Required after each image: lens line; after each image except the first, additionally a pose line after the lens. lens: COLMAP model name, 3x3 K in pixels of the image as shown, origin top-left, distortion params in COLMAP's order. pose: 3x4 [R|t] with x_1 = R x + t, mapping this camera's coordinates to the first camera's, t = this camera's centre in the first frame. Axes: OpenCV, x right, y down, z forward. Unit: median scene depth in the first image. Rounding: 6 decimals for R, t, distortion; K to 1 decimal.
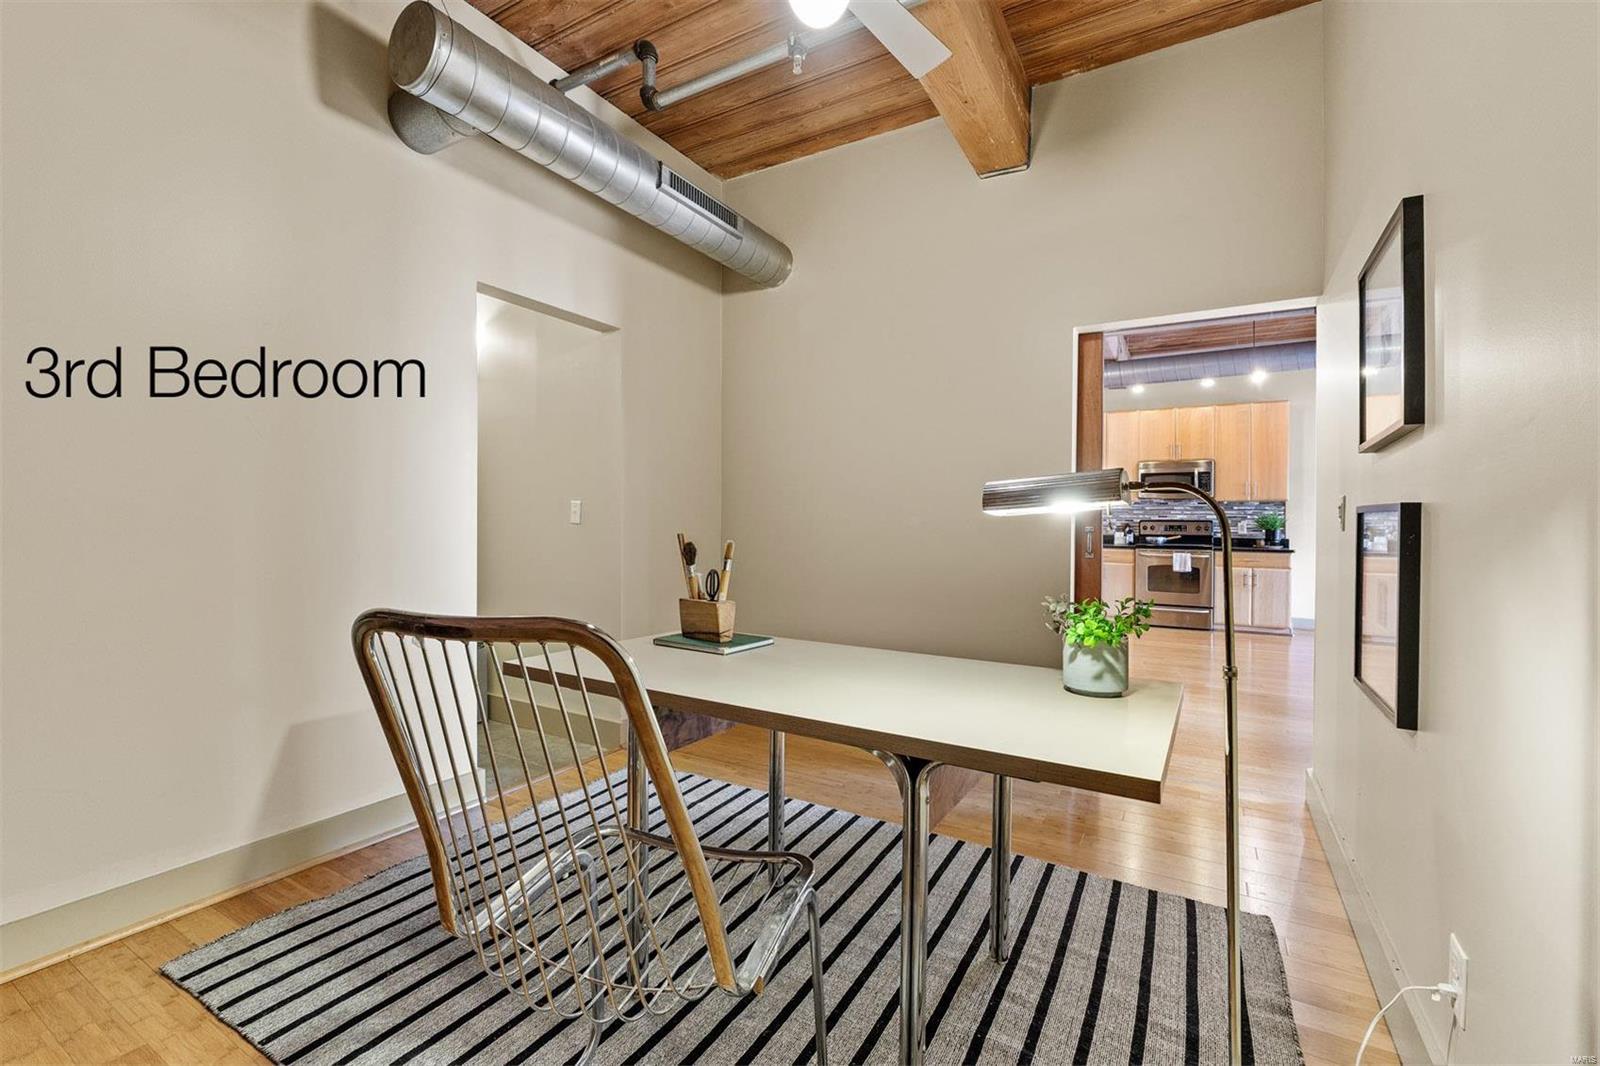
lens RADIAL K [[683.0, 0, 801.6], [0, 683.0, 523.5], [0, 0, 1]] dist [-0.004992, -0.001859]
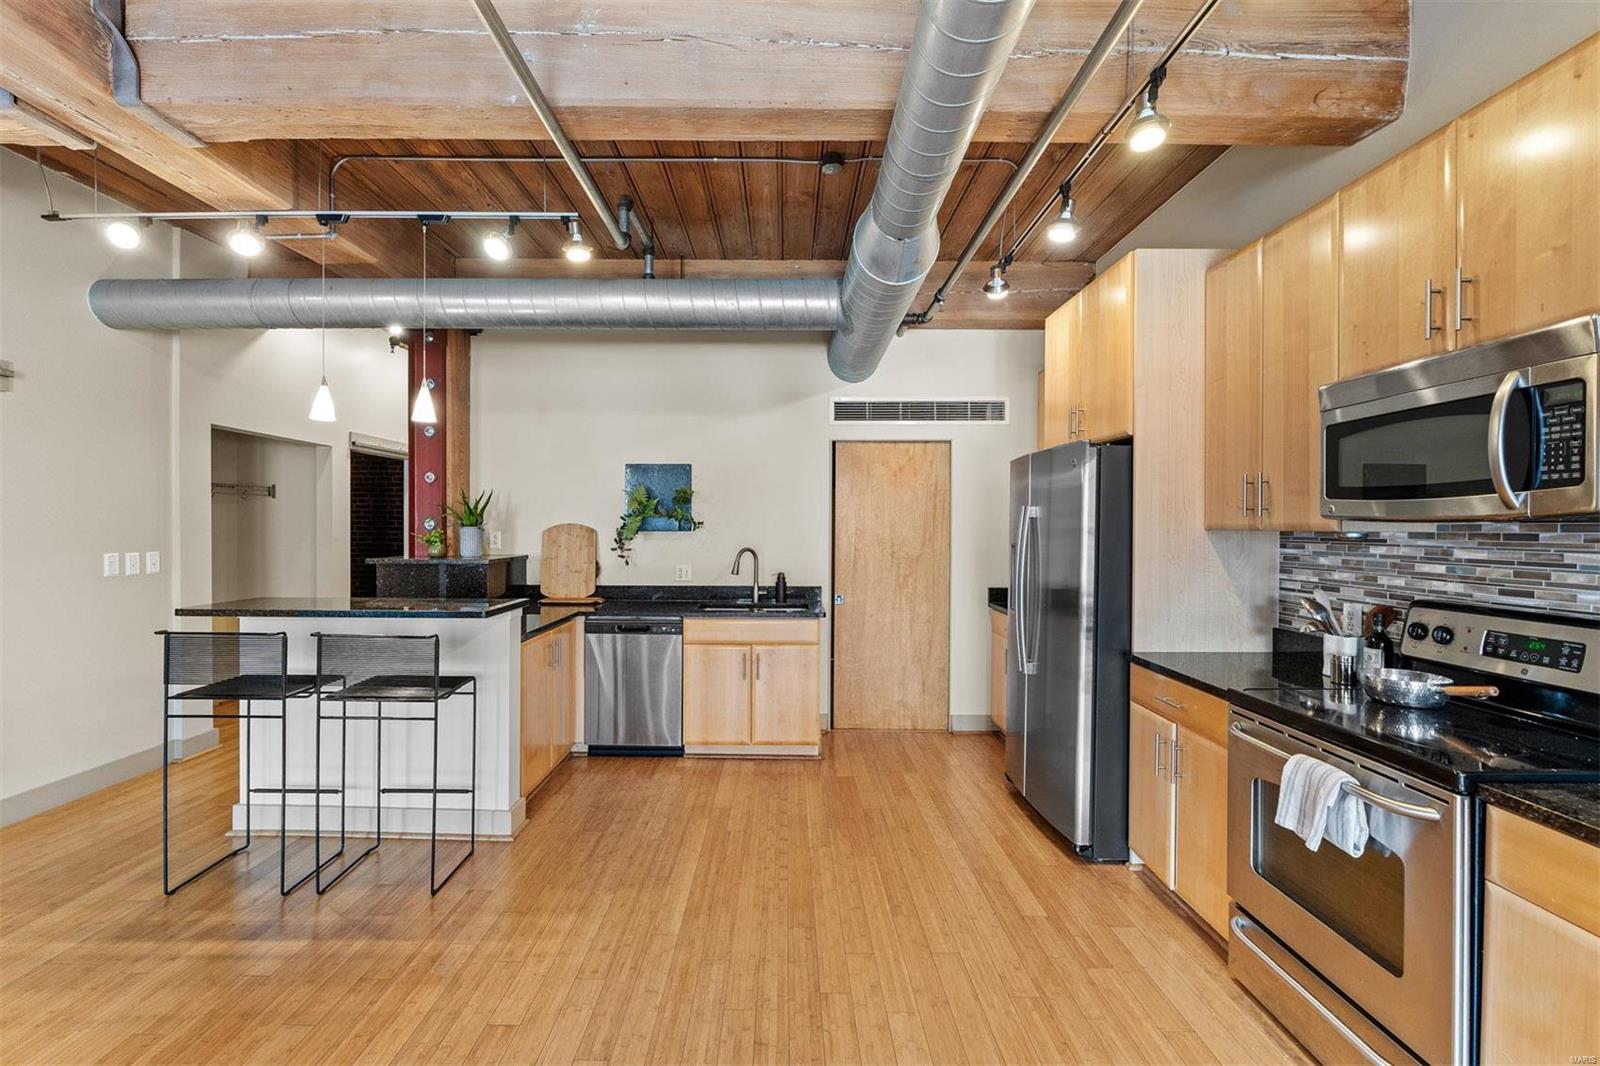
lens RADIAL K [[683.0, 0, 775.5], [0, 683.0, 537.2], [0, 0, 1]] dist [-0.004992, -0.001859]
pose [[0.478724, 0.007304, -0.877935, 0.637224], [-0.007119, 0.999965, 0.004437, -0.029675], [0.877936, 0.004126, 0.478760, 0.695397]]
